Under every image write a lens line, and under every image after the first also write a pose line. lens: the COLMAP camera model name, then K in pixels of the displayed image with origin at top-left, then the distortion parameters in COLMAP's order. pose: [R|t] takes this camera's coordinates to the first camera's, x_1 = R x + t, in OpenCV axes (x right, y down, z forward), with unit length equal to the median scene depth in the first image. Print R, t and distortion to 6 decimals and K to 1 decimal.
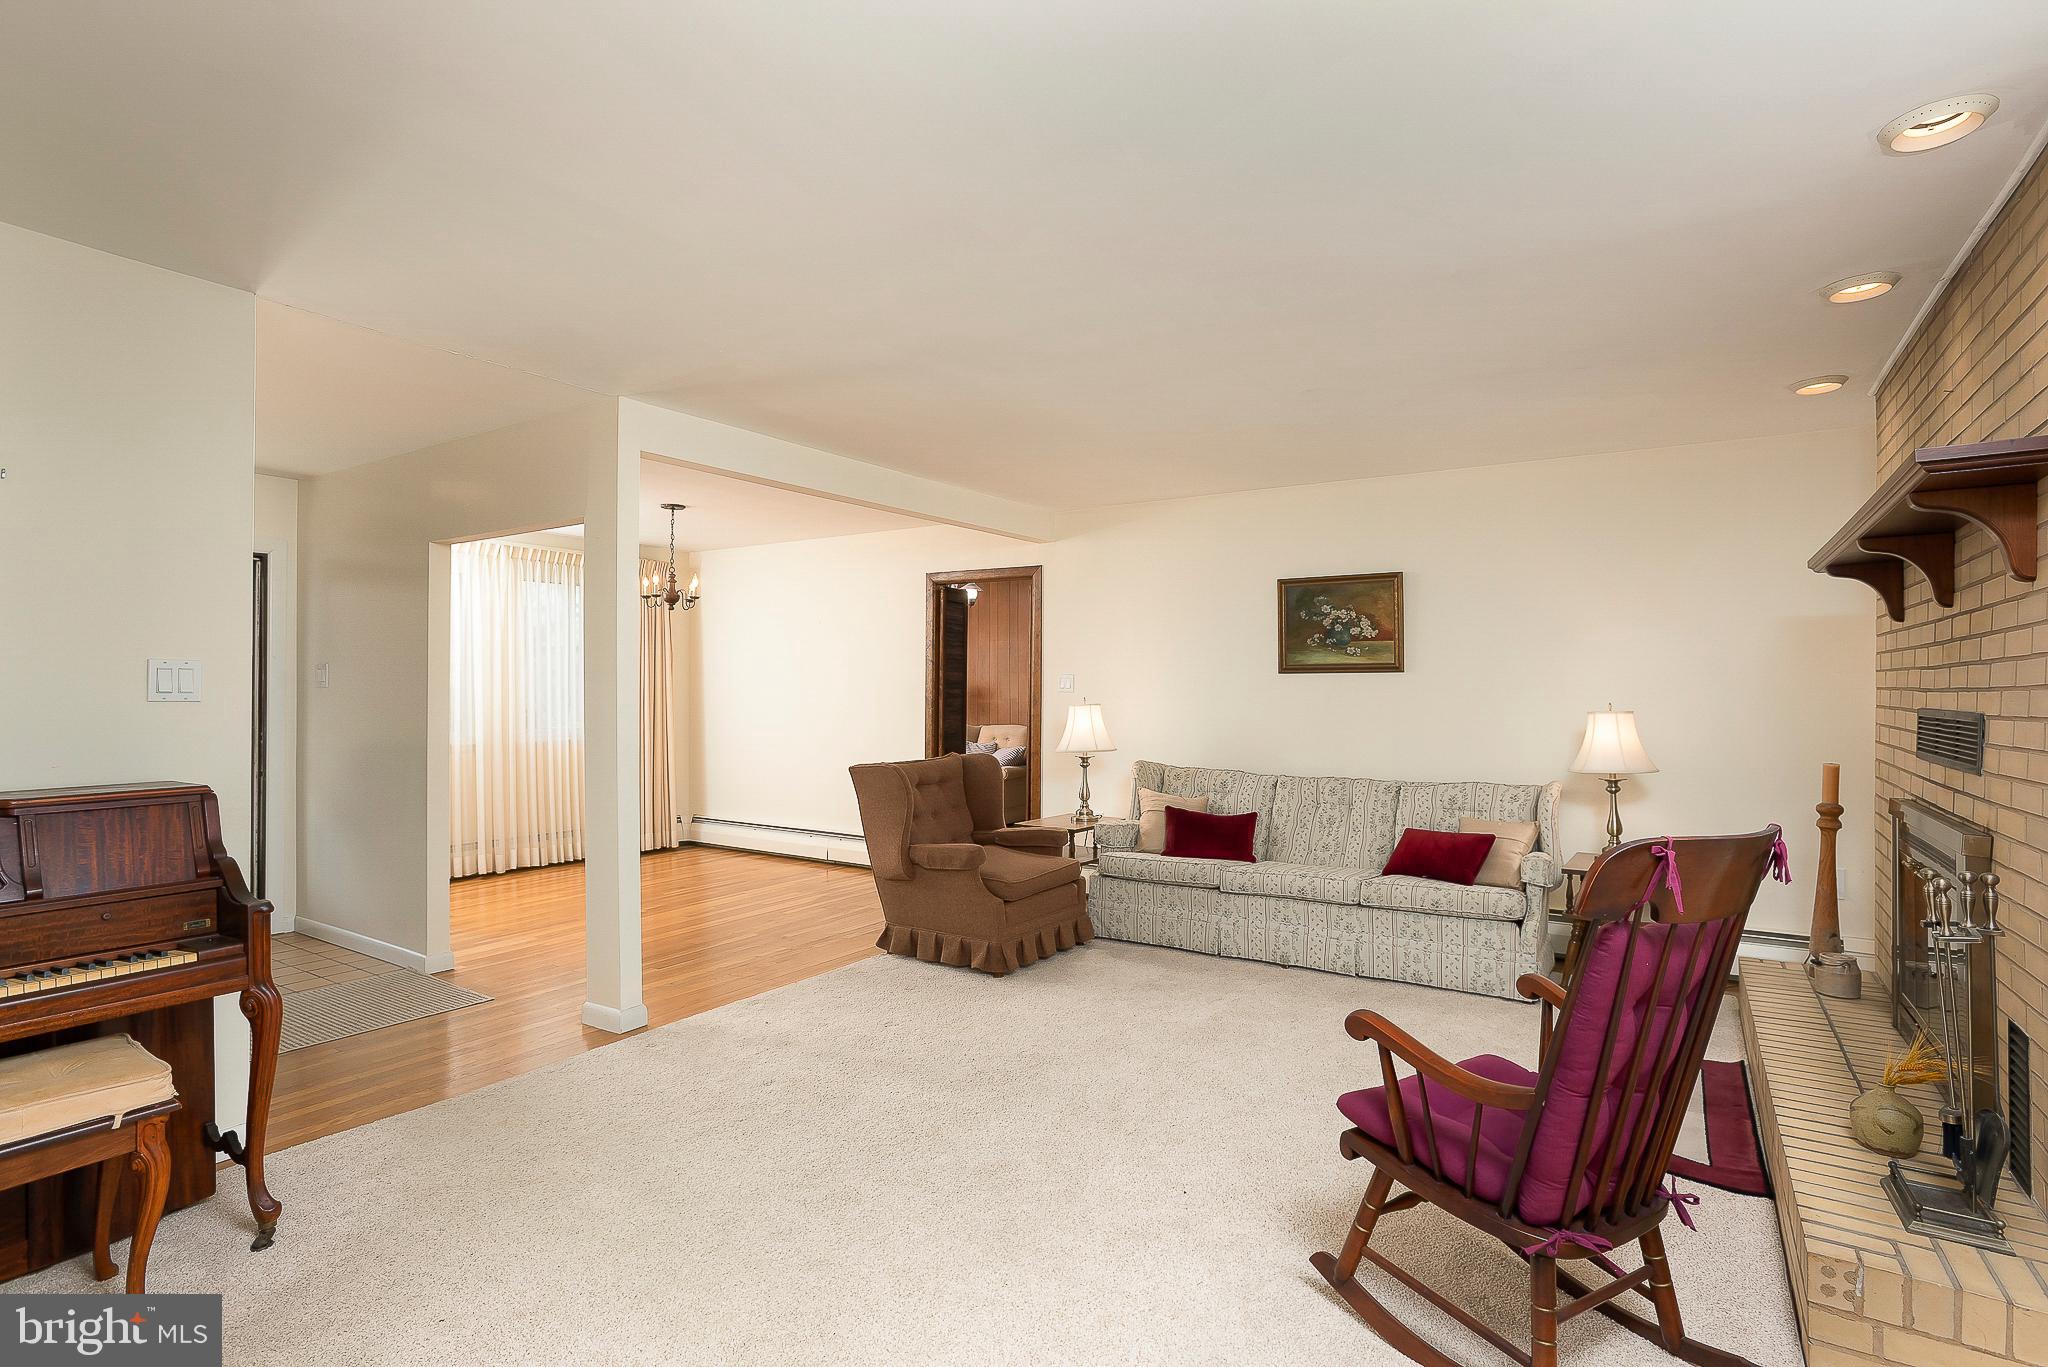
lens RADIAL K [[980.0, 0, 1022.4], [0, 980.0, 680.2], [0, 0, 1]] dist [-0.028997, 0.004610]
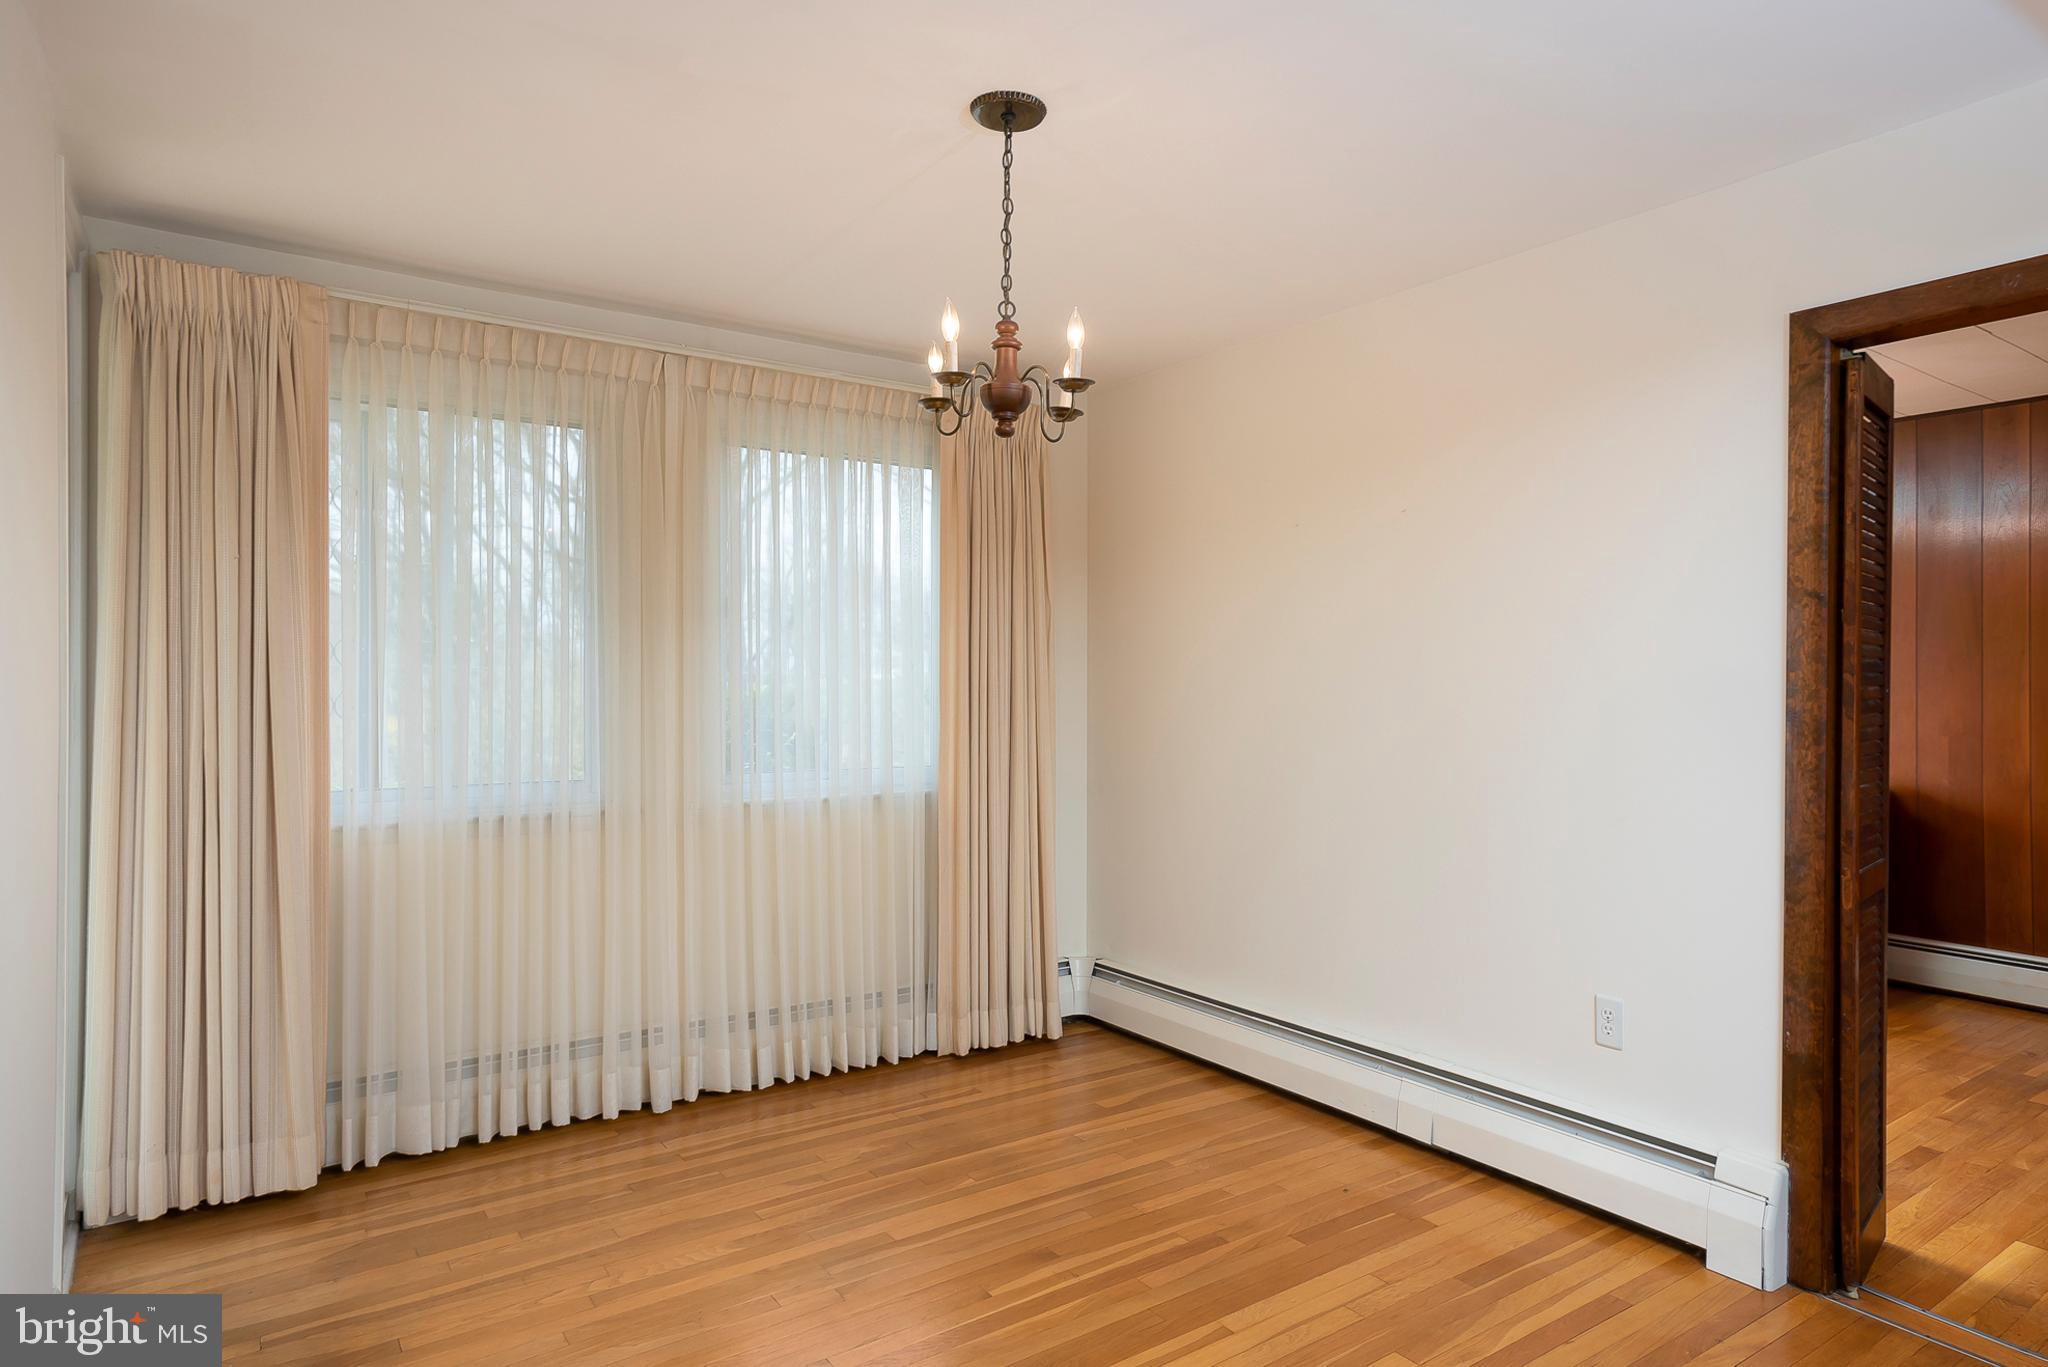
lens RADIAL K [[1132.3, 0, 1024.6], [0, 1132.3, 673.2], [0, 0, 1]] dist [0.001453, 0.000038]
pose [[0.917460, -0.006920, -0.397769, -0.188675], [0.010221, 0.999929, 0.006178, 0.003584], [0.397698, -0.009733, 0.917465, 0.605487]]
